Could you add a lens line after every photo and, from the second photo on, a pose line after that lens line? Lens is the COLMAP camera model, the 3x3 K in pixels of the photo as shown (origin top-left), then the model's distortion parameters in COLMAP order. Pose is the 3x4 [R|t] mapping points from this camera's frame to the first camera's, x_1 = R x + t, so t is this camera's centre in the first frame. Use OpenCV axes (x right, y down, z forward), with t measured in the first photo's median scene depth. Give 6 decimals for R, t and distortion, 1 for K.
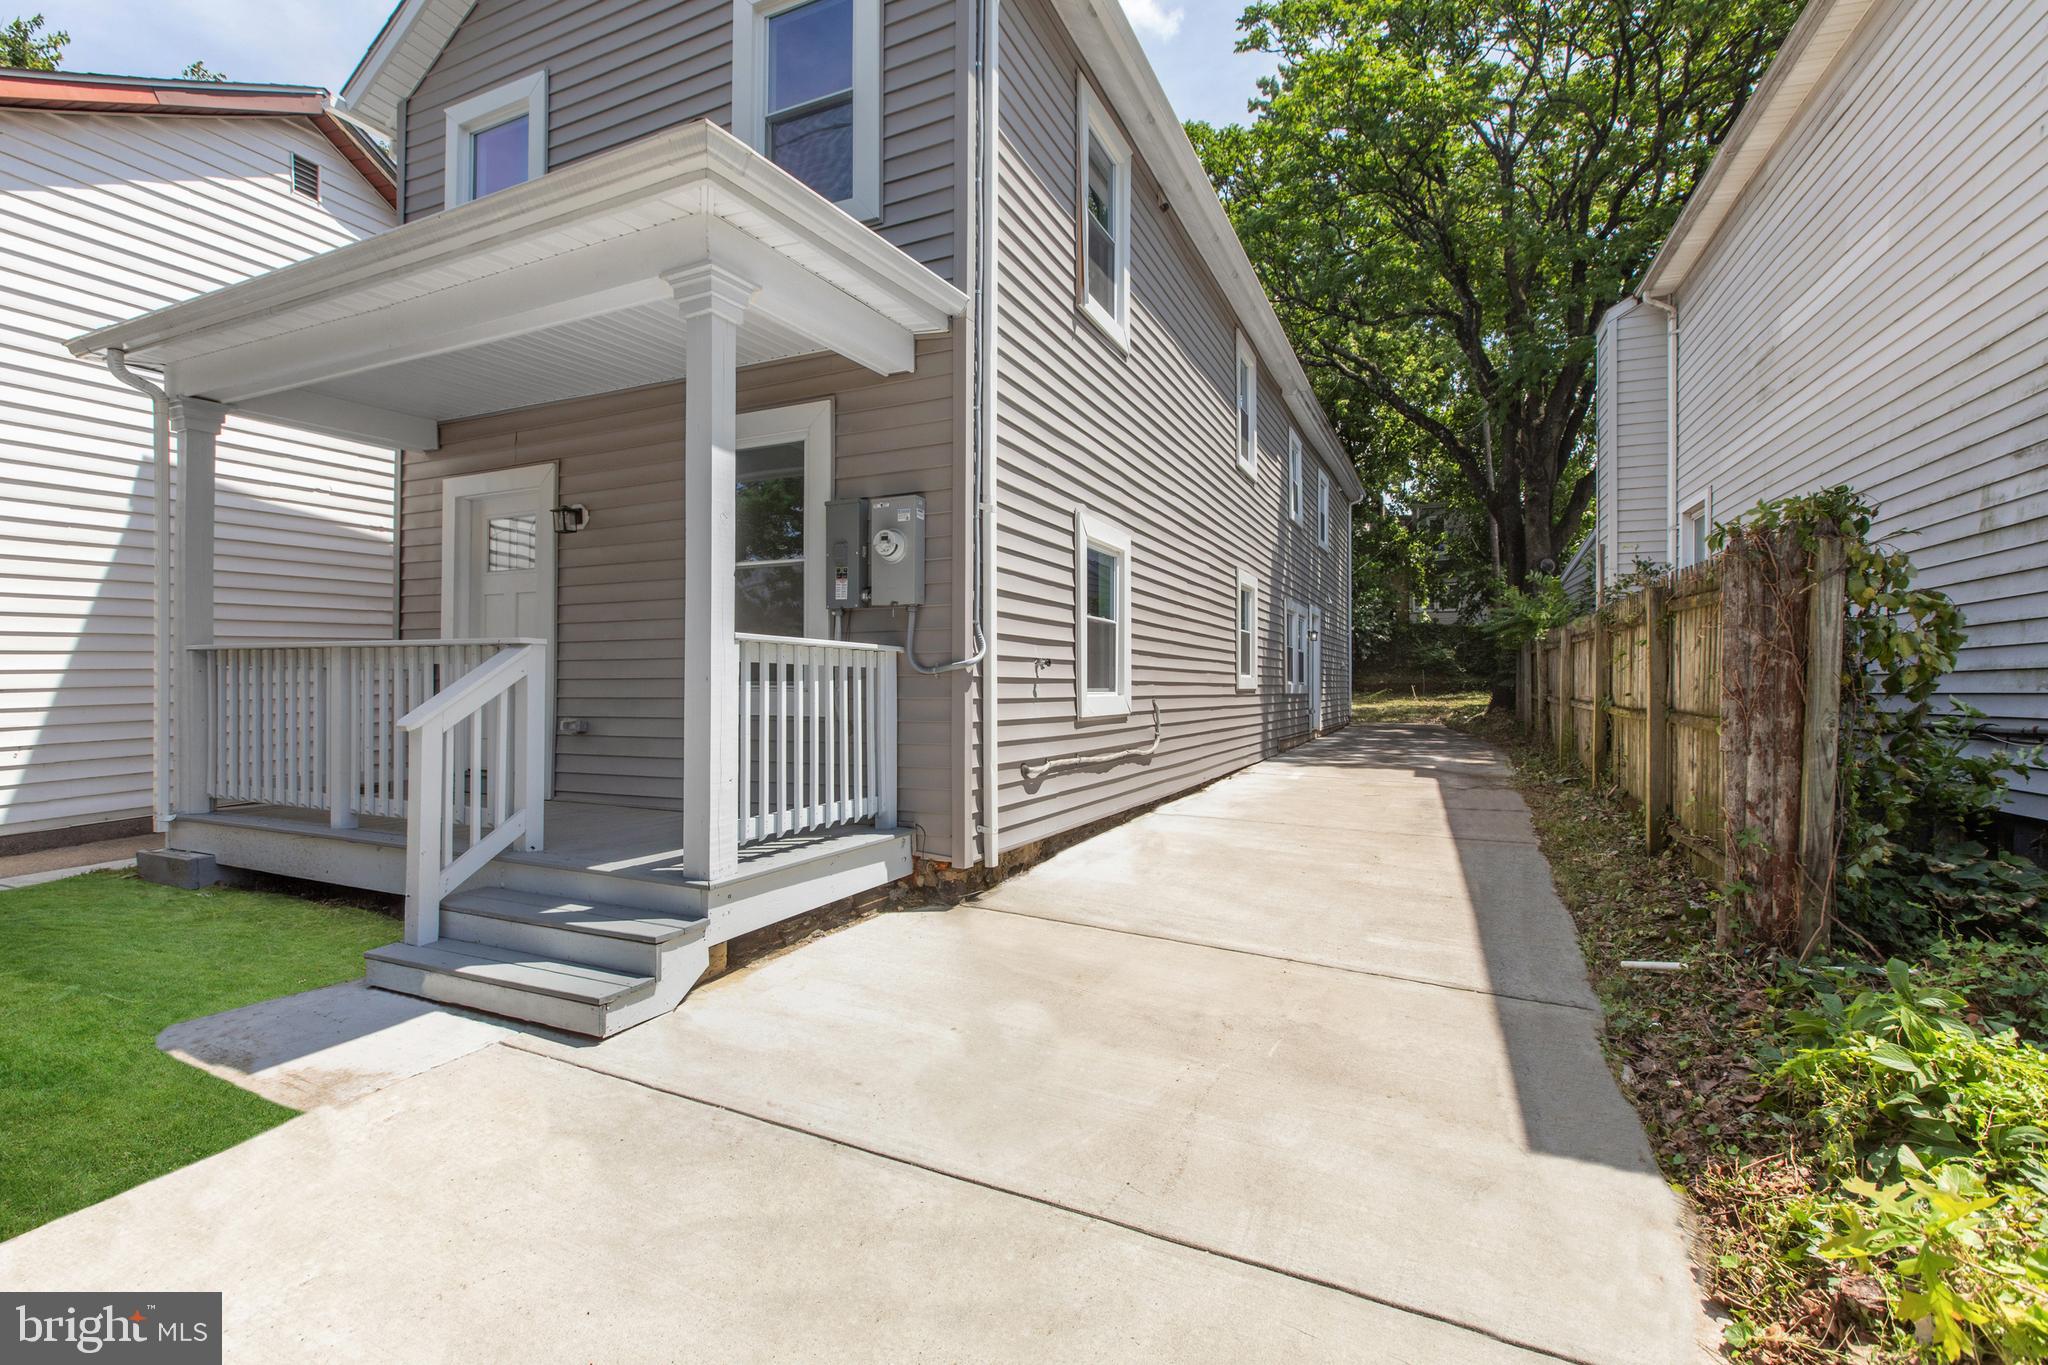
lens RADIAL K [[888.7, 0, 1021.6], [0, 888.7, 611.8], [0, 0, 1]] dist [-0.001466, -0.000290]
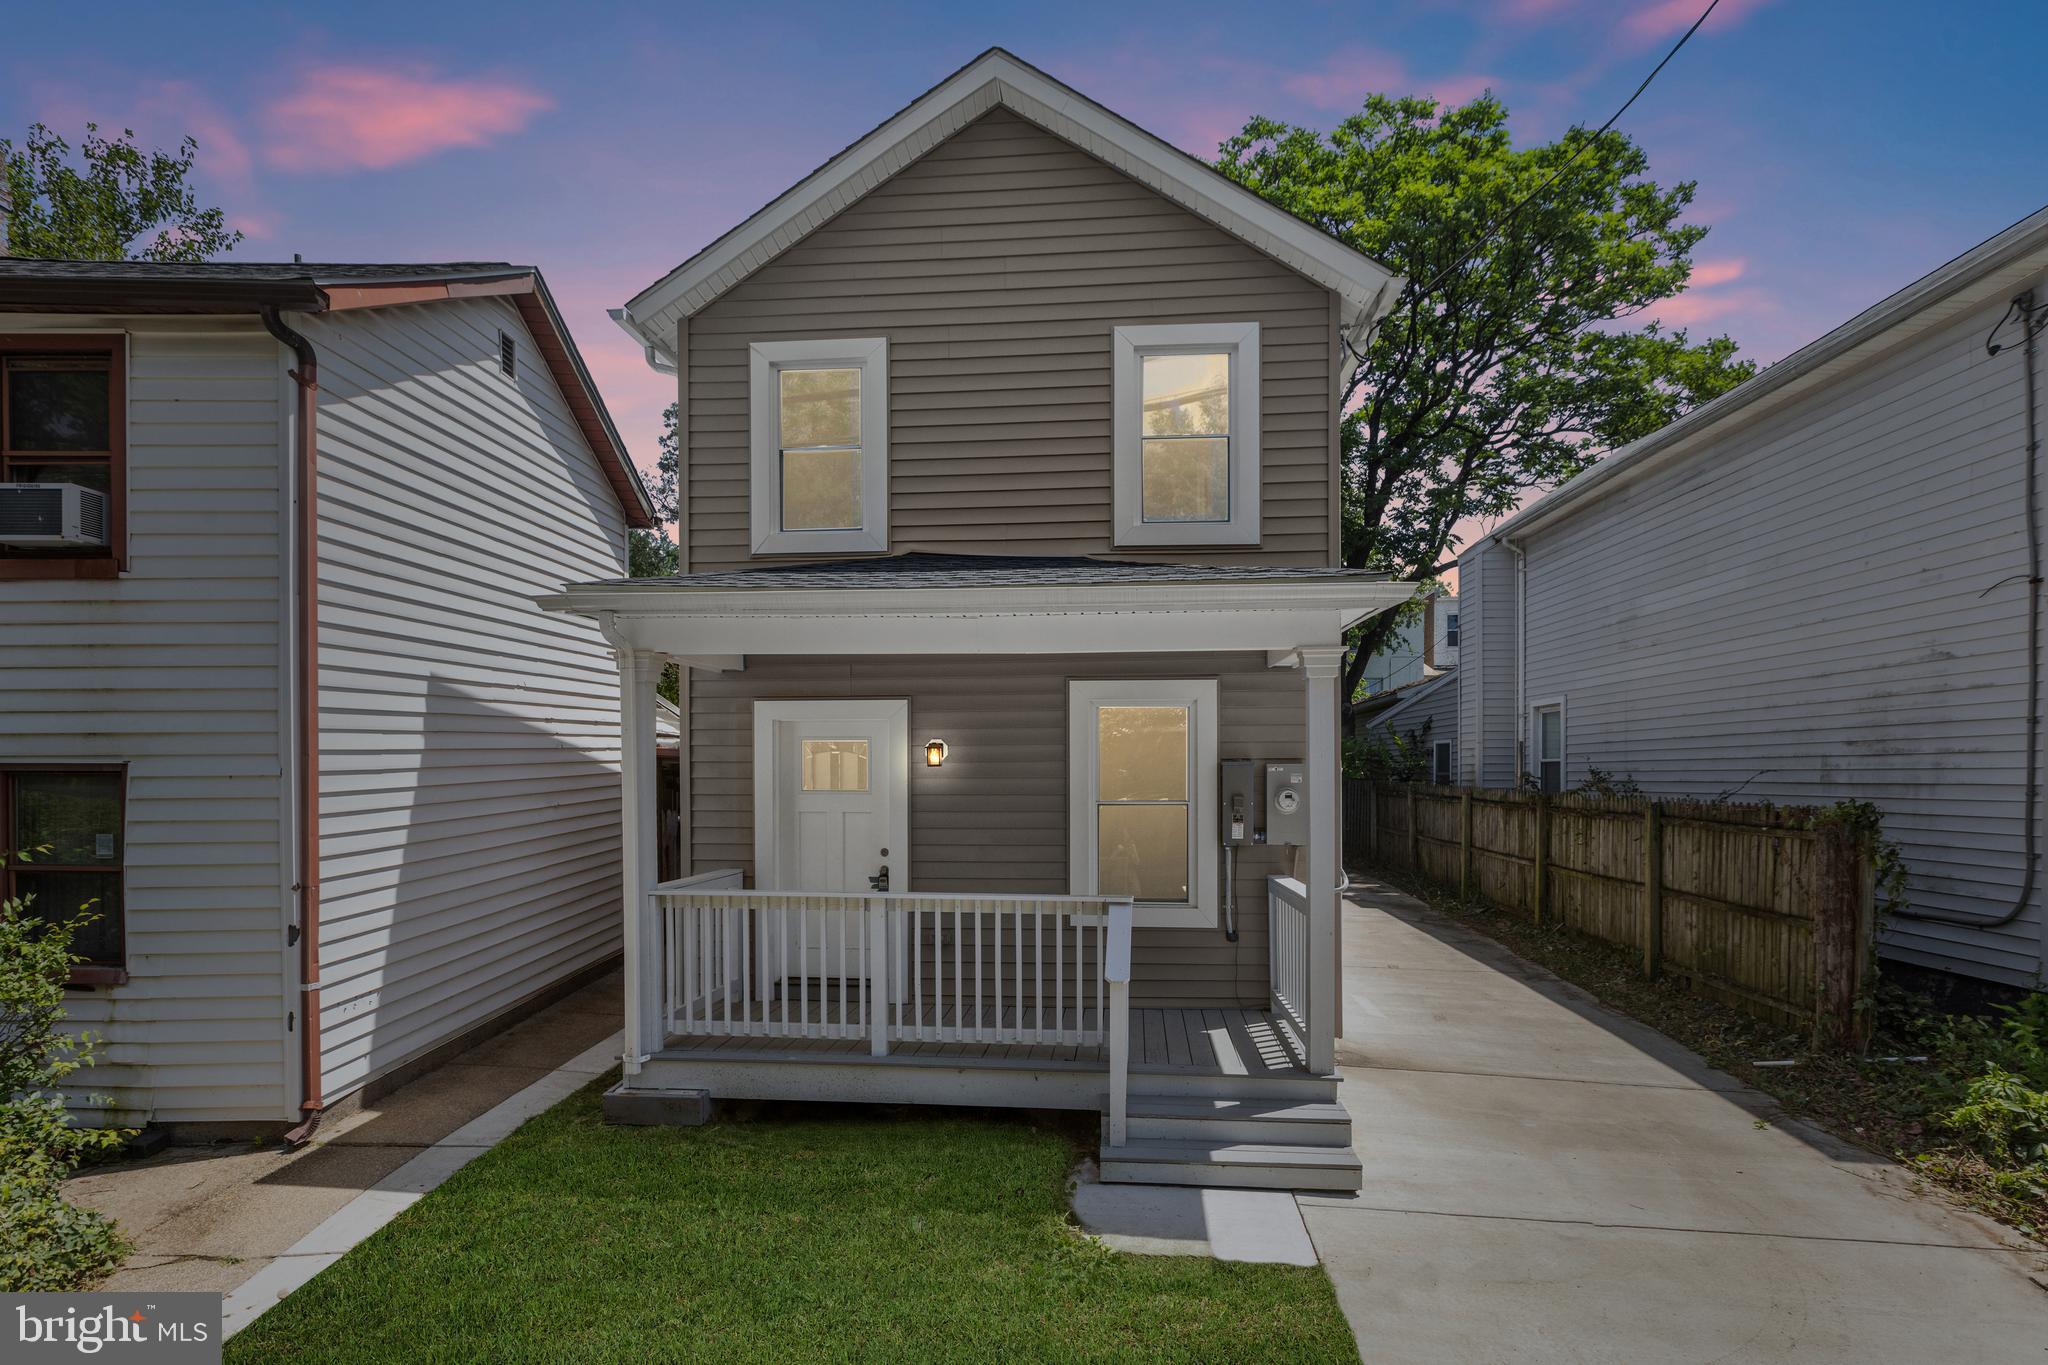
lens RADIAL K [[922.0, 0, 1035.8], [0, 922.0, 690.2], [0, 0, 1]] dist [0.000085, 0.000462]
pose [[0.944634, 0.026420, 0.327062, -0.849138], [-0.022306, 0.999618, -0.016325, -0.185019], [-0.327368, 0.008126, 0.944862, -0.171245]]
